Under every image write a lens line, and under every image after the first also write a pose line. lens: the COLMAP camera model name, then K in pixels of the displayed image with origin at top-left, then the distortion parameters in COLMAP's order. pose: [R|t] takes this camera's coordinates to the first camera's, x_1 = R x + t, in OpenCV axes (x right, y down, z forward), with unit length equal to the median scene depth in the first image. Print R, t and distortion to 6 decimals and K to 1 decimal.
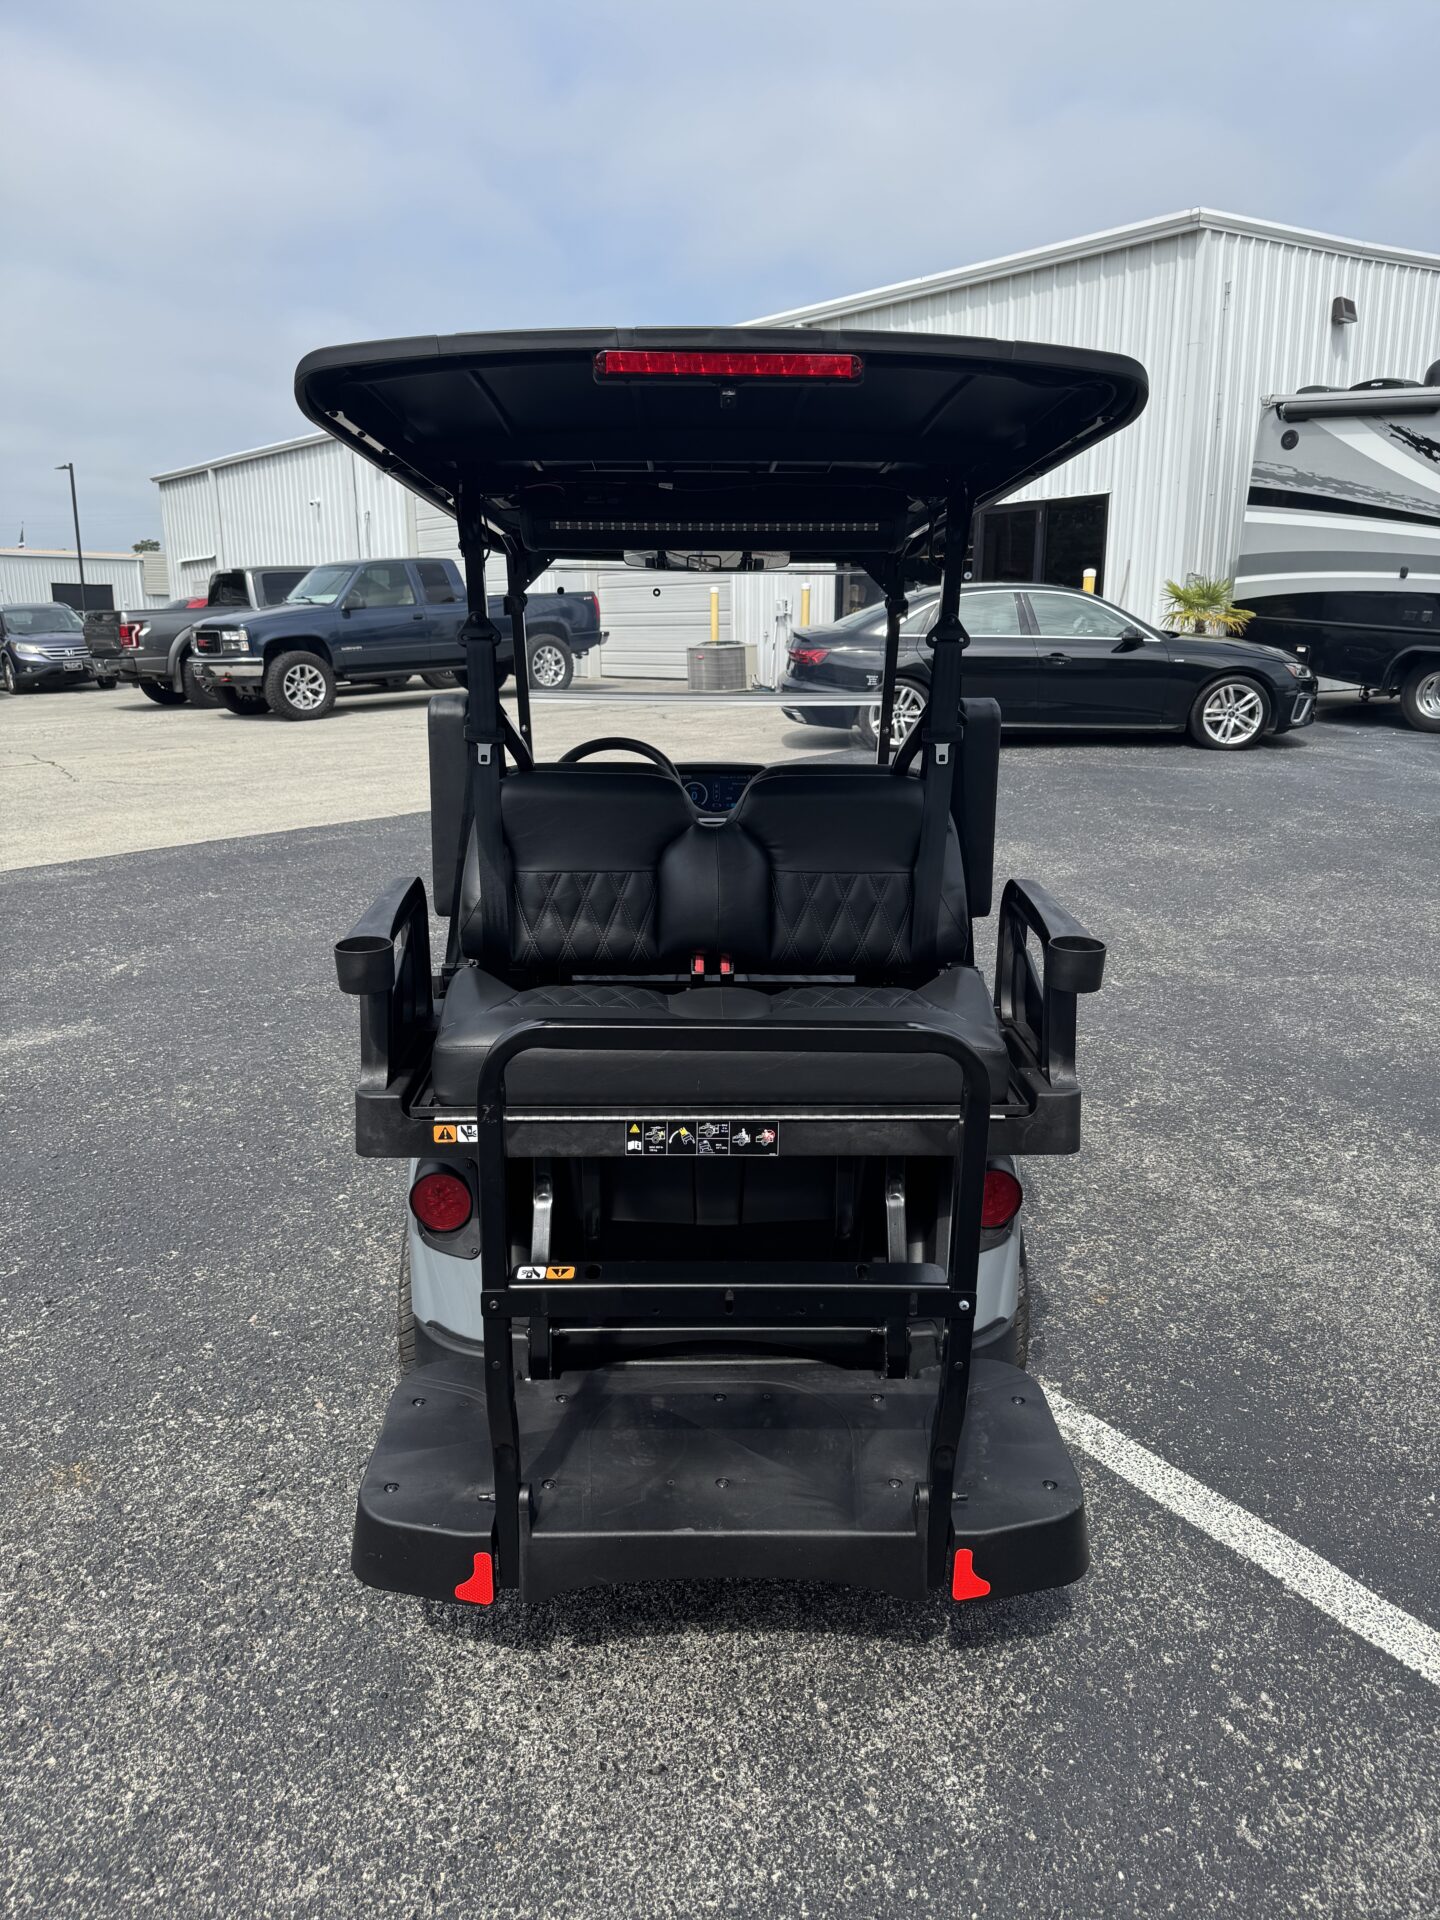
lens RADIAL K [[1359.5, 0, 717.2], [0, 1359.5, 980.4], [0, 0, 1]] dist [0.026043, -0.075642]
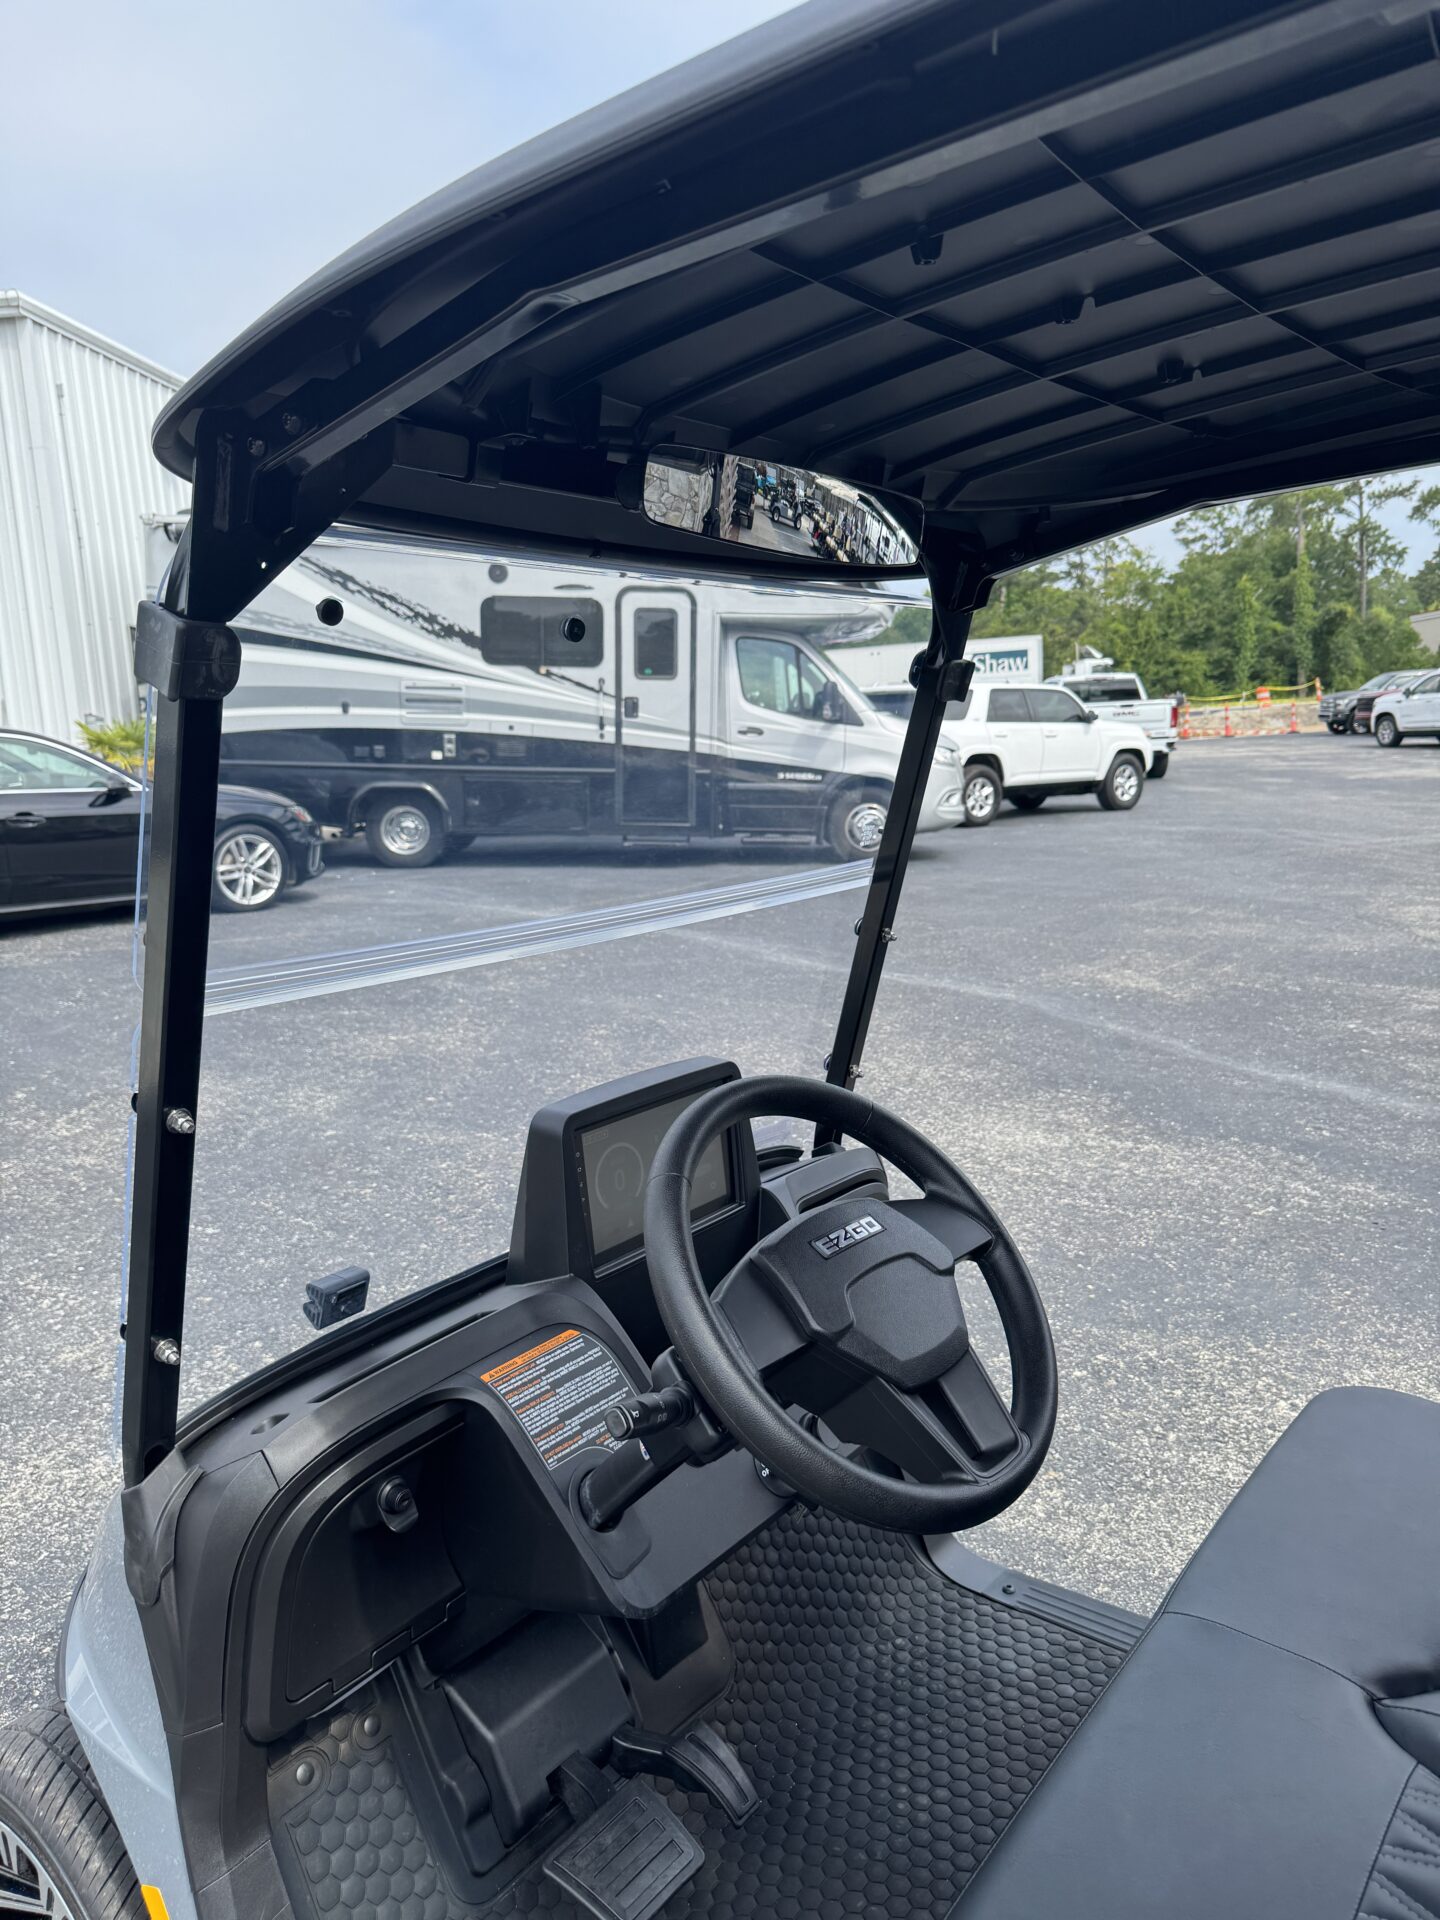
lens RADIAL K [[1357.7, 0, 720.0], [0, 1357.7, 960.0], [0, 0, 1]] dist [0.037988, -0.074655]
pose [[0.625581, -0.145874, 0.766400, -0.094110], [0.237847, 0.971258, -0.009278, -0.062615], [-0.743019, 0.188090, 0.642297, 0.247020]]
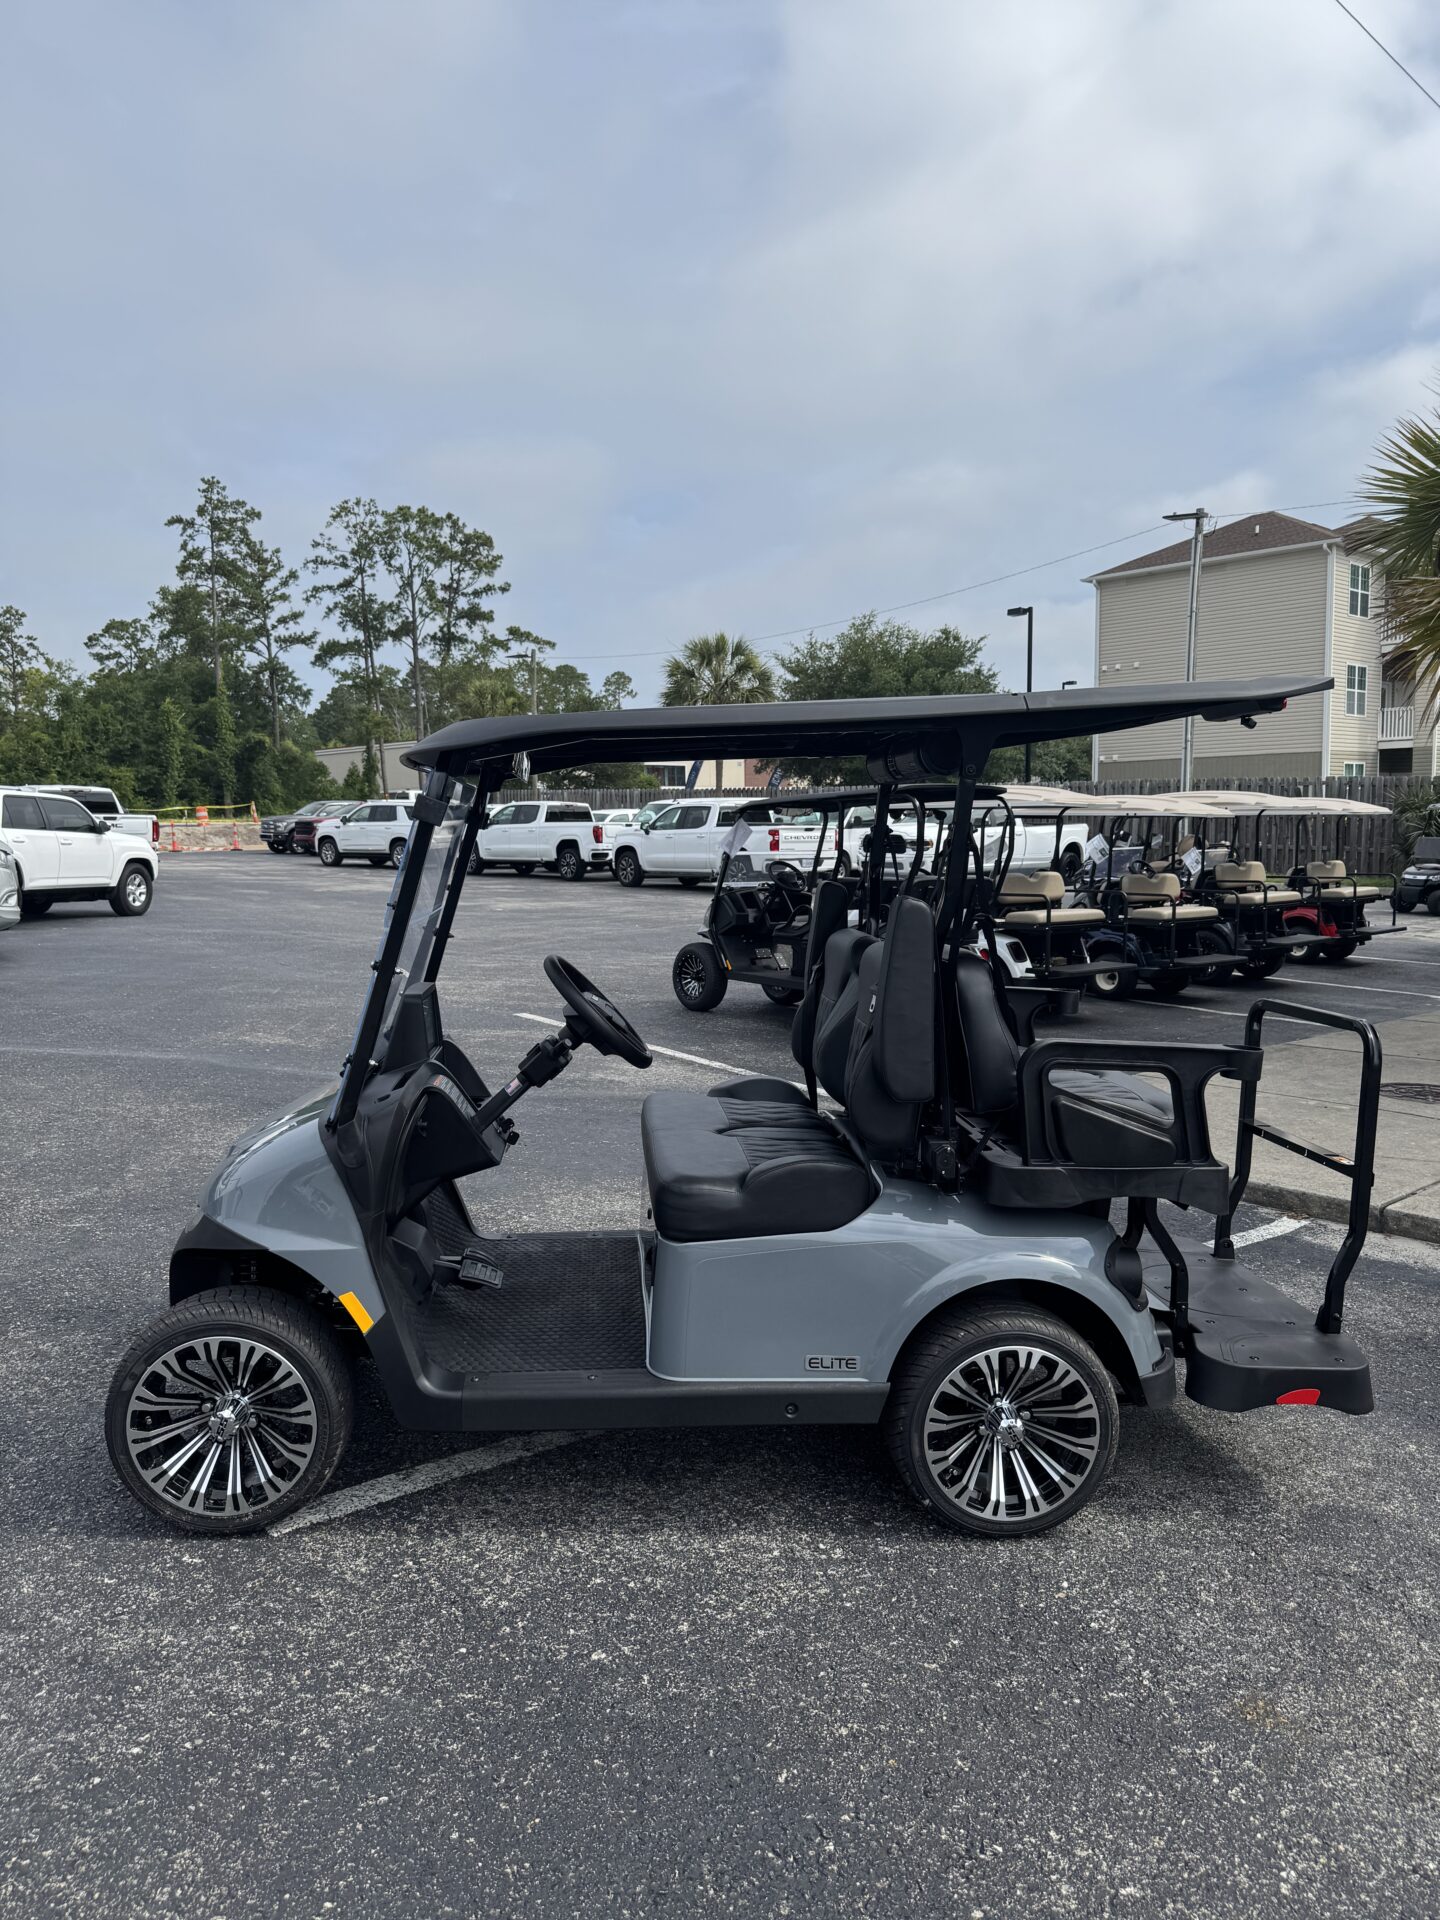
lens RADIAL K [[1359.5, 0, 717.2], [0, 1359.5, 980.4], [0, 0, 1]] dist [0.026043, -0.075642]
pose [[-0.076976, -0.101674, 0.991835, -0.300162], [0.254731, 0.959766, 0.118156, -0.073898], [-0.963943, 0.261746, -0.047980, 0.289736]]
